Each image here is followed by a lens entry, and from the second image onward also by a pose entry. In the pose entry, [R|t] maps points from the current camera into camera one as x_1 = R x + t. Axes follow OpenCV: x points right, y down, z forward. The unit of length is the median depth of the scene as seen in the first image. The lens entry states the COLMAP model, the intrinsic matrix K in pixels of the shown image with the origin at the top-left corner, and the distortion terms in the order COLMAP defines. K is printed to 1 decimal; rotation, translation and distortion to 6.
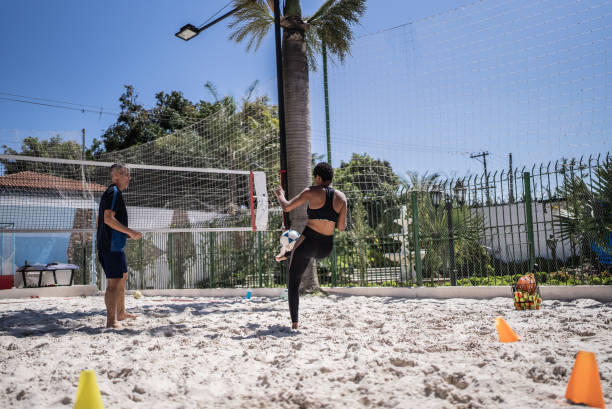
lens RADIAL K [[572.1, 0, 278.0], [0, 572.1, 204.6], [0, 0, 1]] dist [-0.014373, 0.008077]
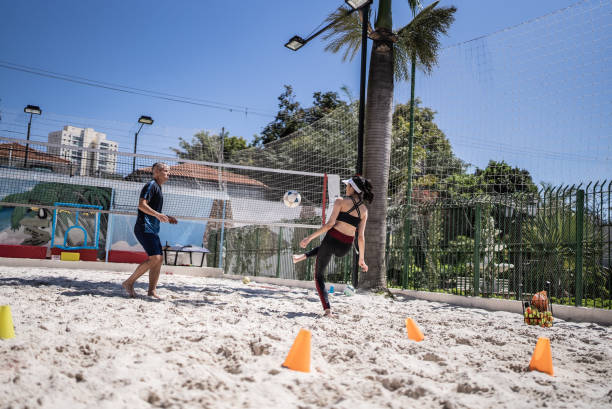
lens RADIAL K [[572.1, 0, 278.0], [0, 572.1, 204.6], [0, 0, 1]] dist [-0.014373, 0.008077]
pose [[0.955614, 0.067031, -0.286896, 0.161651], [-0.066217, 0.997726, 0.012551, -0.007059], [0.287085, 0.007004, 0.957879, -0.056943]]
